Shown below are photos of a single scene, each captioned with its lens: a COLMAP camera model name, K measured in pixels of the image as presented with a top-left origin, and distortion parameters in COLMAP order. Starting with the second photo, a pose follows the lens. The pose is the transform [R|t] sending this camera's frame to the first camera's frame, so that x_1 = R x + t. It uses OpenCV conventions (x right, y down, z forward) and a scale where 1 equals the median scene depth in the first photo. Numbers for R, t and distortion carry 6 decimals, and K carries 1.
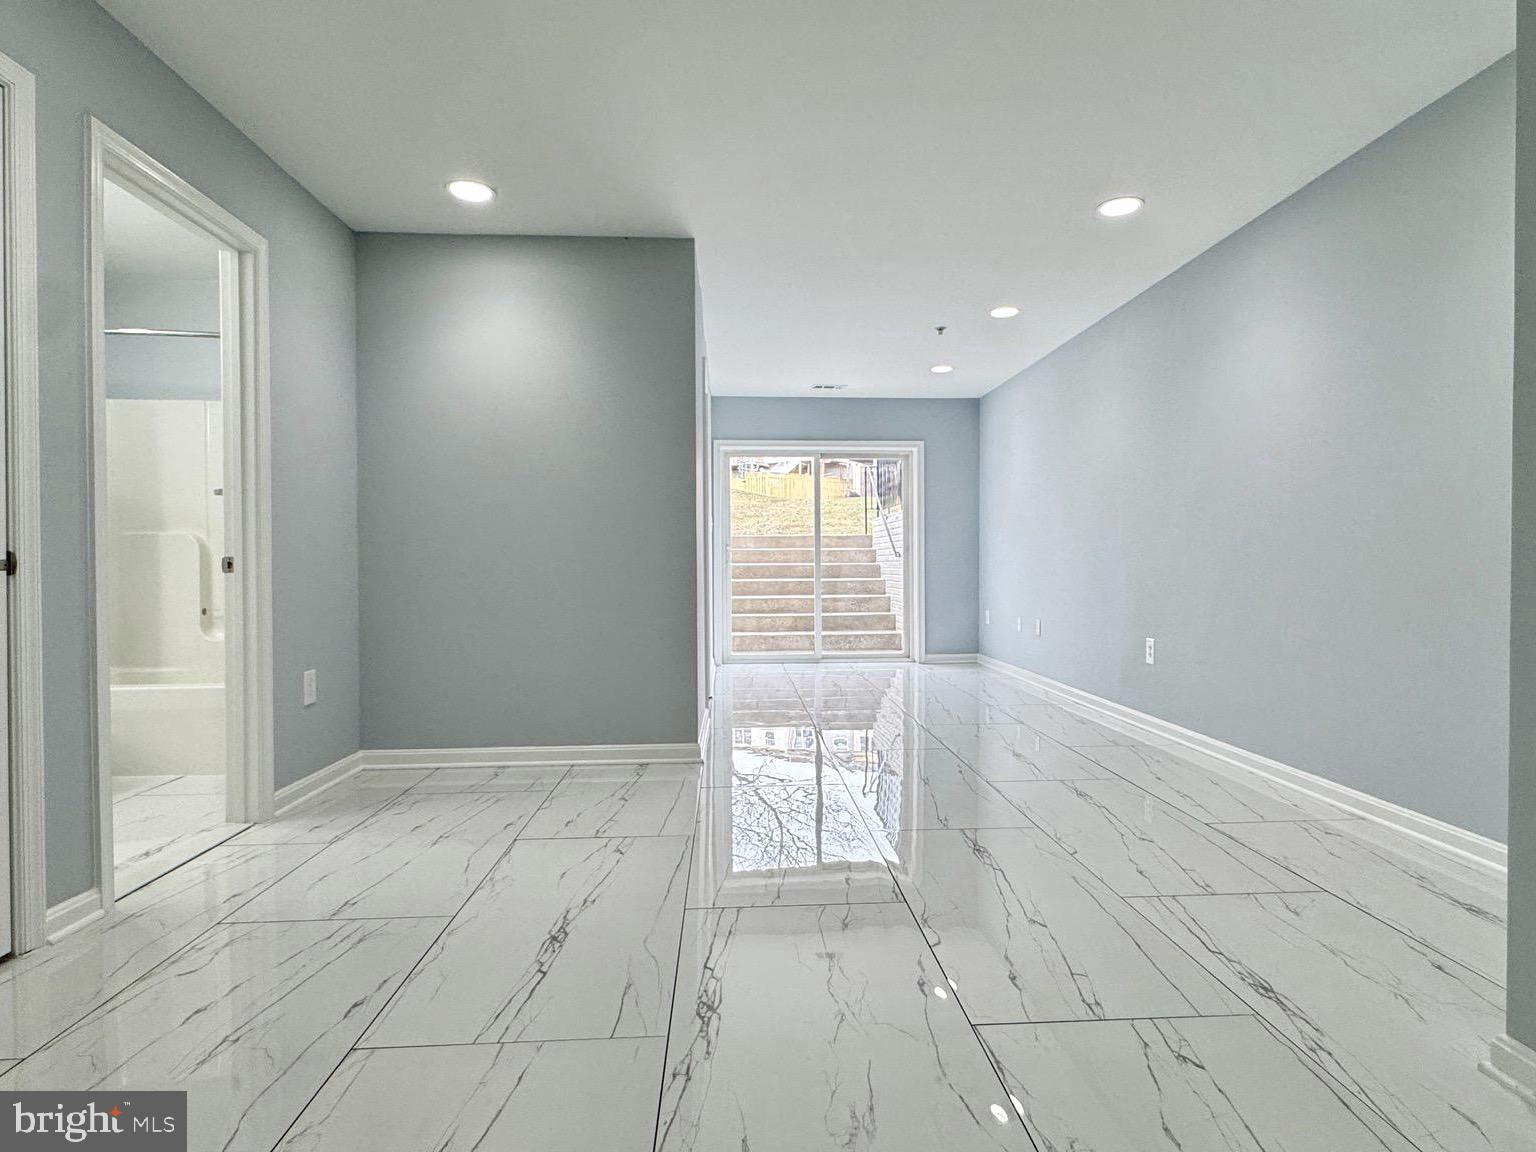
lens RADIAL K [[821.9, 0, 776.9], [0, 821.9, 574.3], [0, 0, 1]] dist [-0.000027, 0.000016]
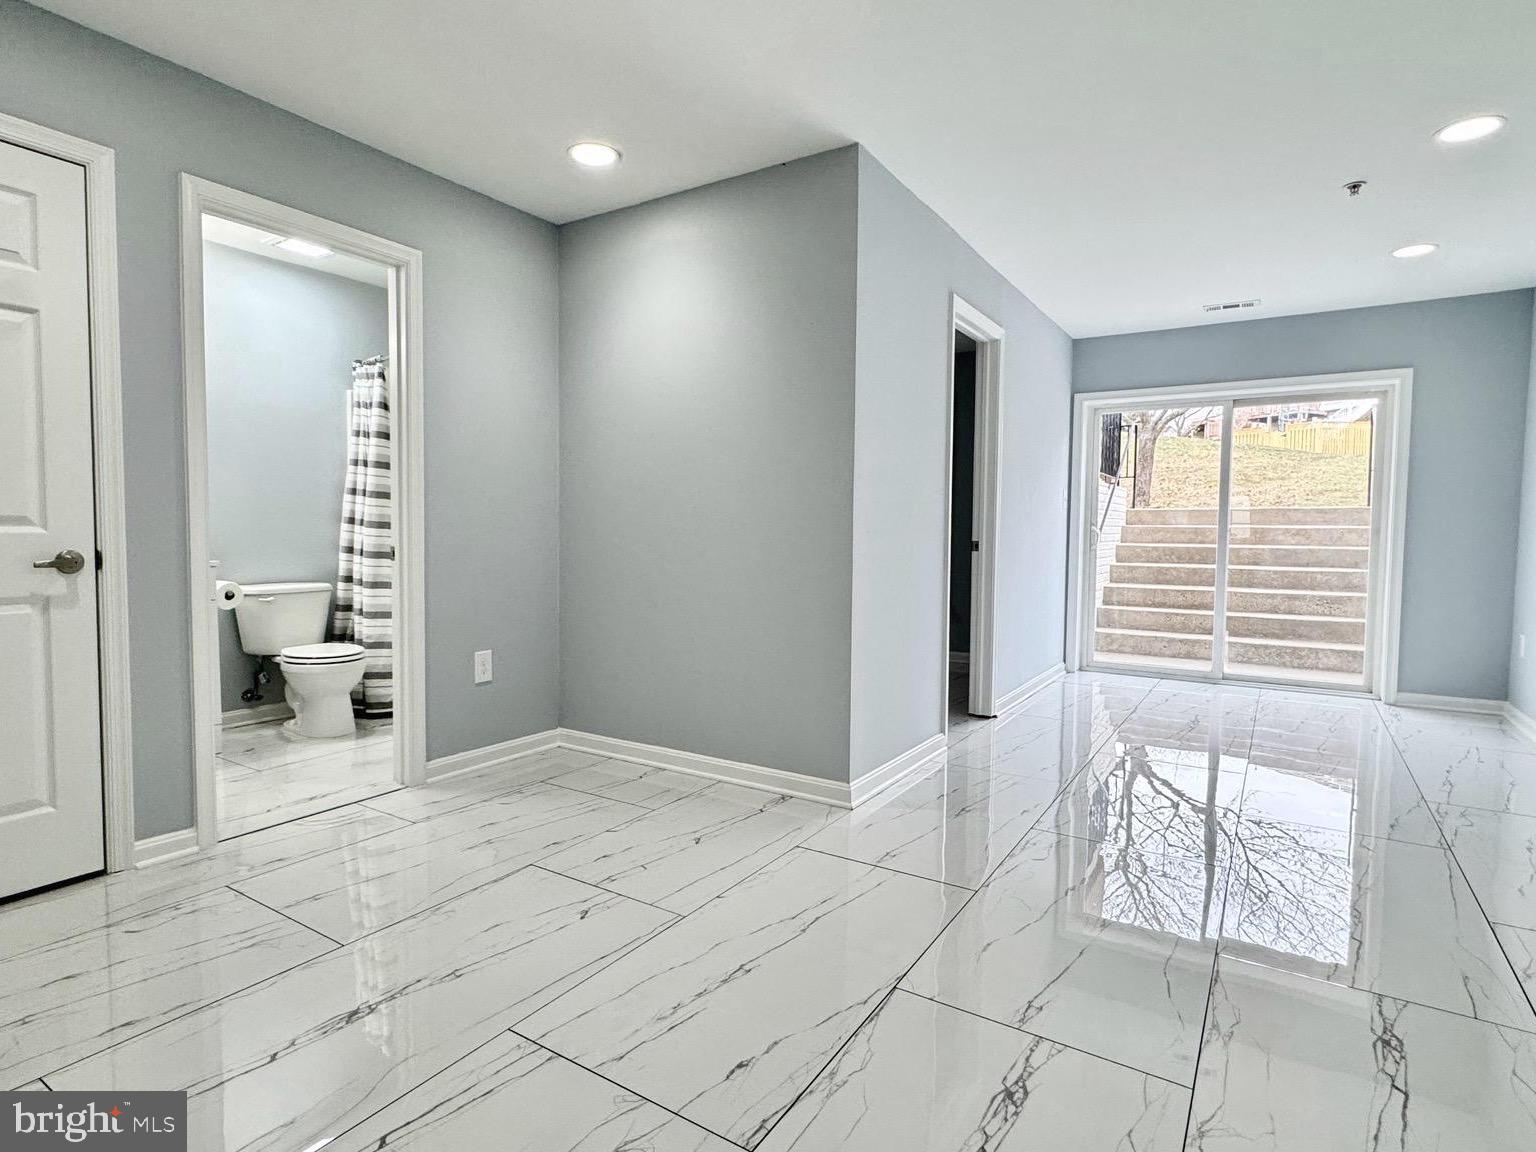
lens RADIAL K [[821.9, 0, 731.9], [0, 821.9, 574.3], [0, 0, 1]] dist [-0.000027, 0.000016]
pose [[0.799990, 0.044230, -0.598381, 0.173144], [-0.020204, 0.998699, 0.046810, -0.021117], [0.599673, -0.025358, 0.799843, 0.178829]]
